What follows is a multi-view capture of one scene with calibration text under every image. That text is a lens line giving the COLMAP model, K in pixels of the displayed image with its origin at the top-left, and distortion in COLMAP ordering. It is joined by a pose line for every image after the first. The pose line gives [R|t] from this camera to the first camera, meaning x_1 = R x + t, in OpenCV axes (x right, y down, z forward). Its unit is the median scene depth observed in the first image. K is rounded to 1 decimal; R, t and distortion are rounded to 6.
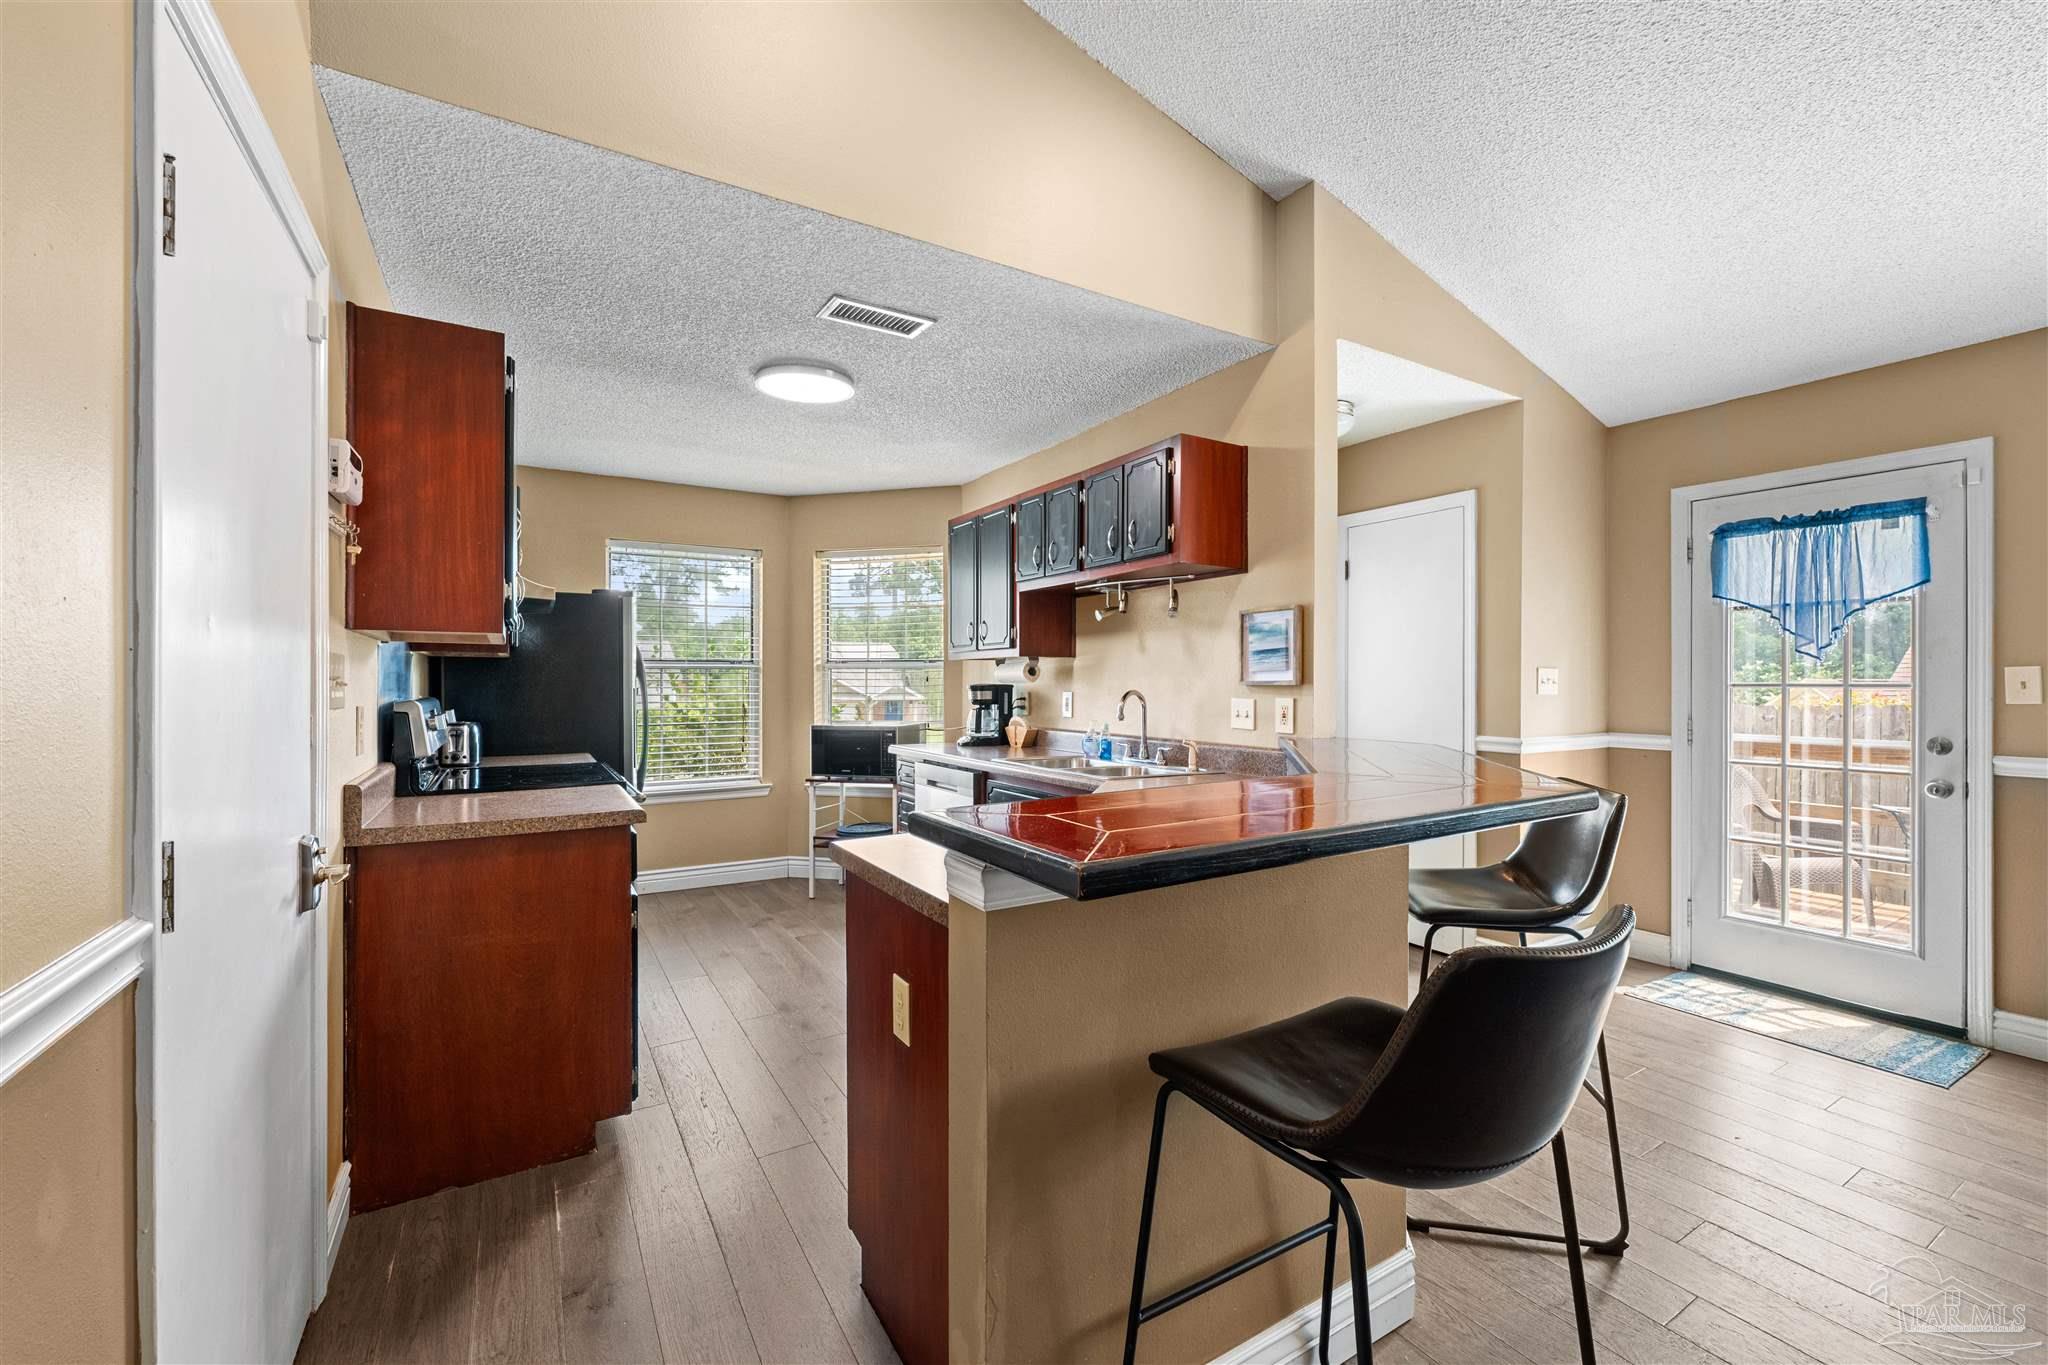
lens RADIAL K [[824.1, 0, 1020.4], [0, 824.1, 676.9], [0, 0, 1]] dist [-0.000645, -0.000052]
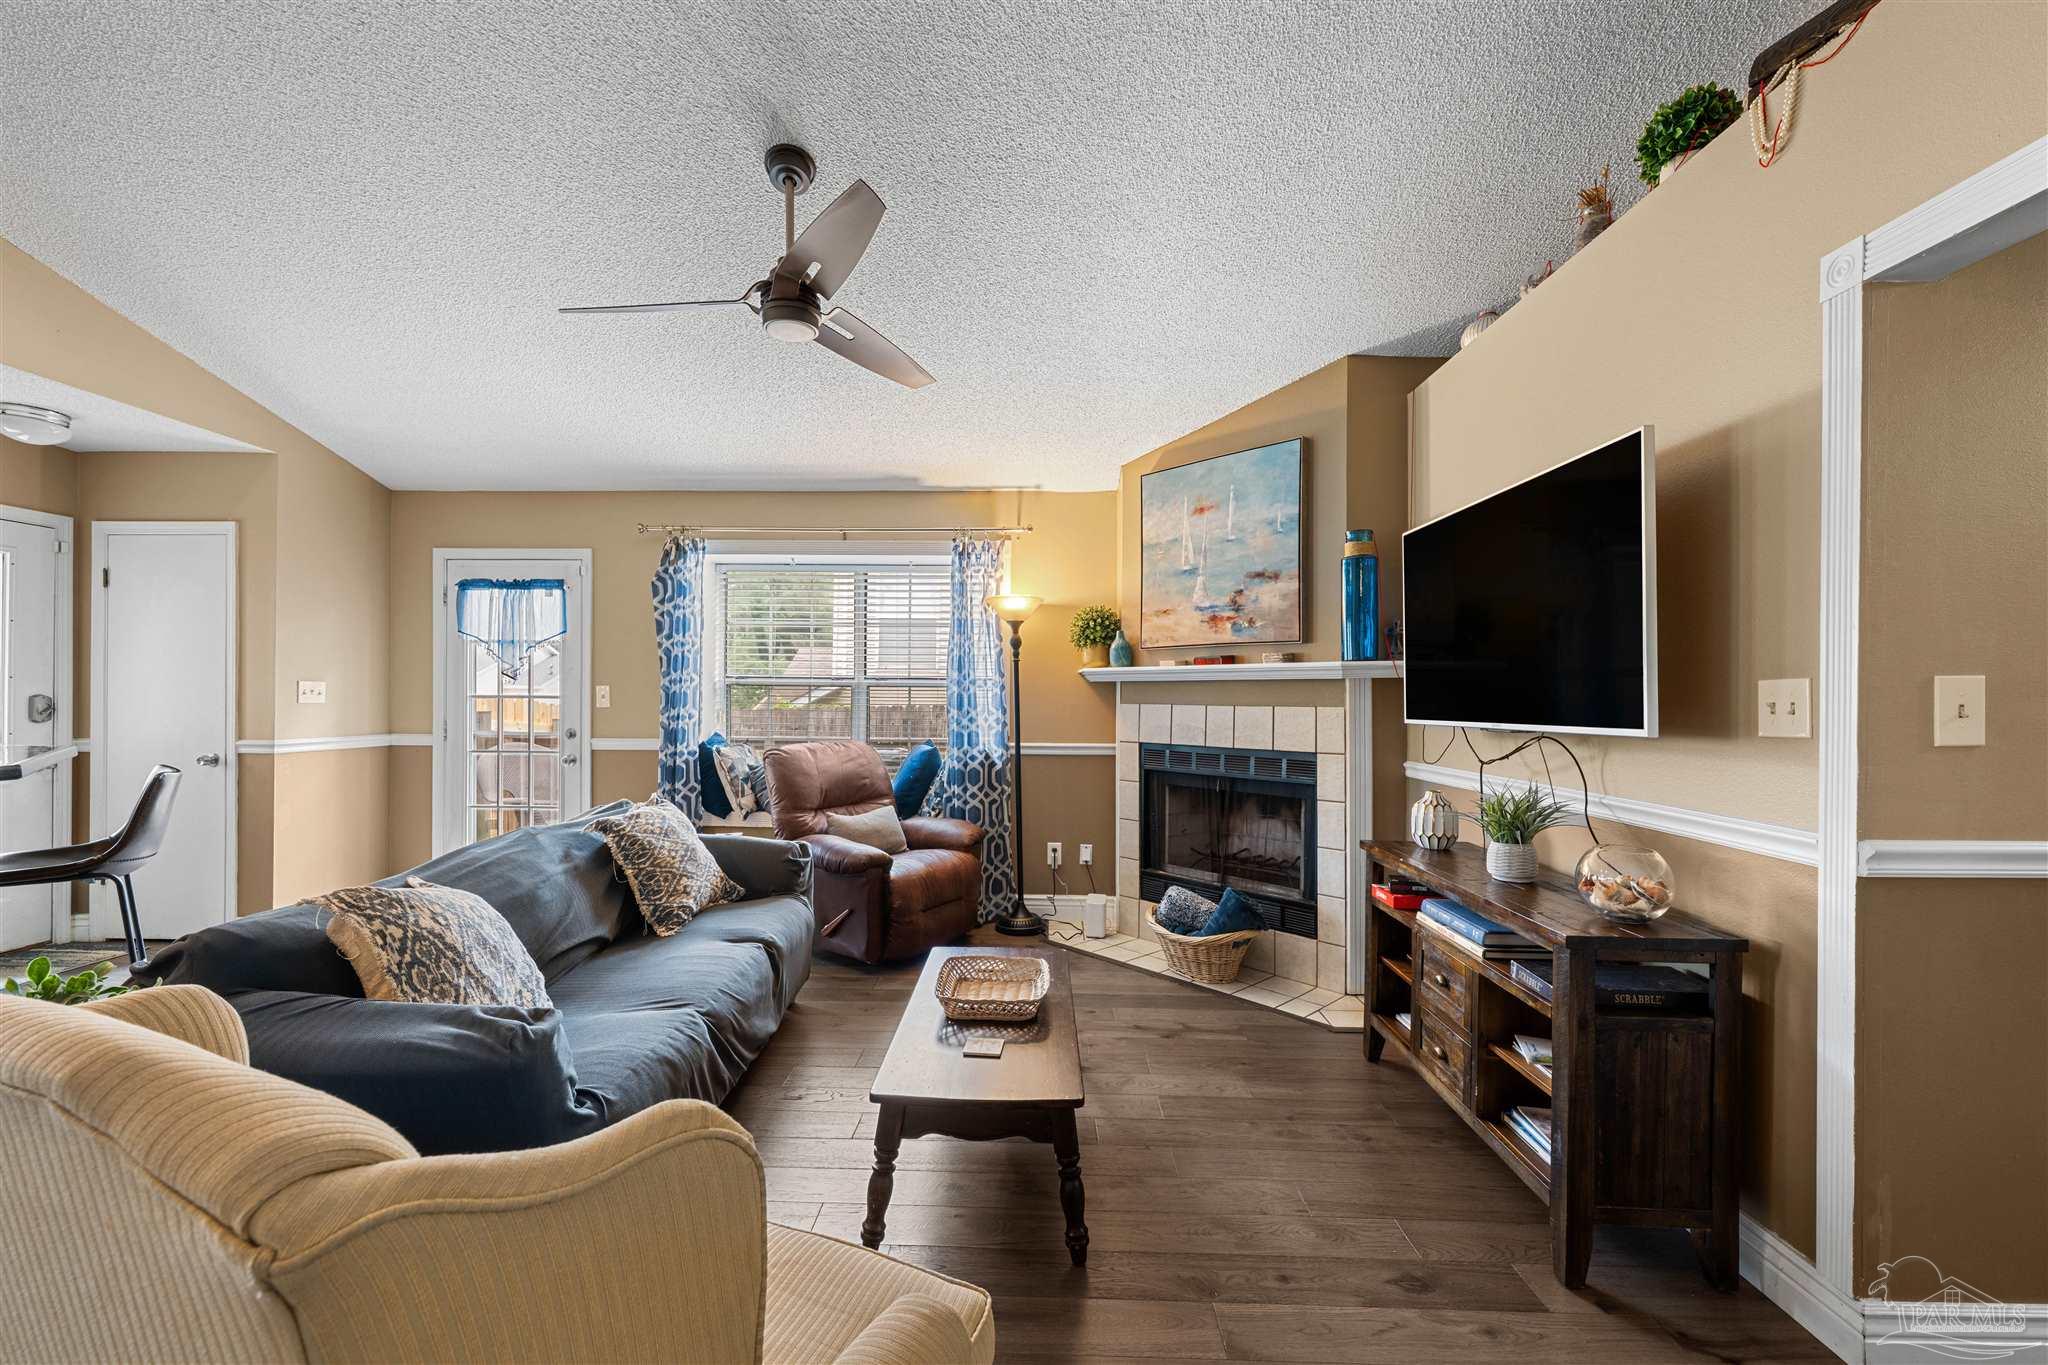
lens RADIAL K [[844.0, 0, 1022.2], [0, 844.0, 699.5], [0, 0, 1]] dist [0.000258, 0.000114]
pose [[0.541039, 0.000516, 0.840997, 0.149789], [-0.009670, 0.999938, 0.005608, -0.000900], [-0.840942, -0.011167, 0.541011, -0.486425]]
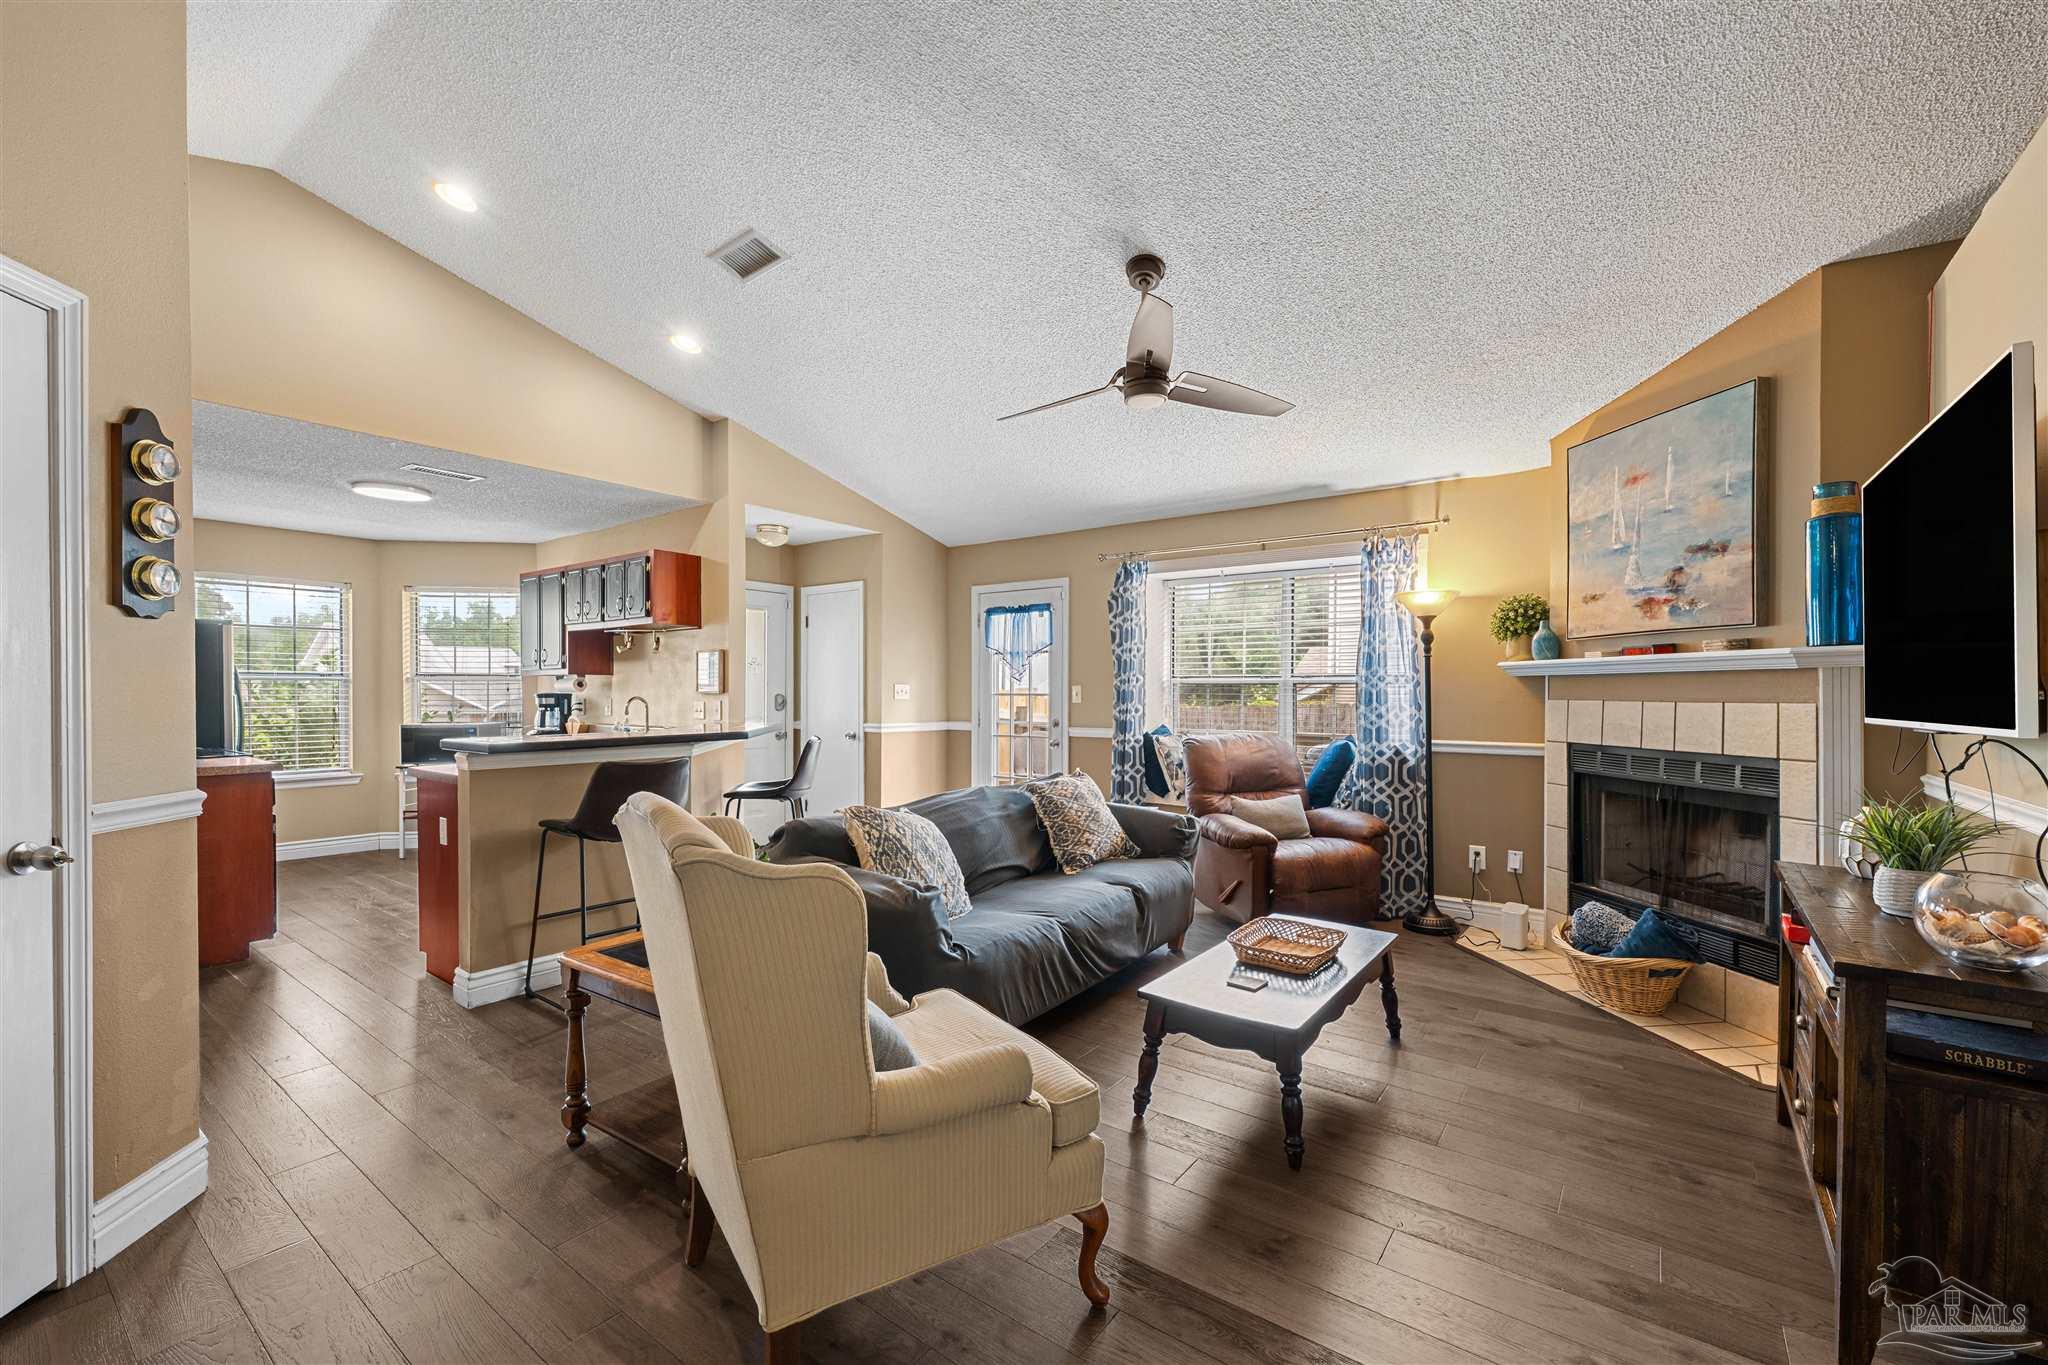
lens RADIAL K [[846.9, 0, 1029.9], [0, 846.9, 701.5], [0, 0, 1]] dist [0.000228, 0.000202]
pose [[0.926391, -0.001509, 0.376561, 0.190444], [-0.004008, 0.999896, 0.013866, -0.000124], [-0.376542, -0.014354, 0.926288, -0.714623]]
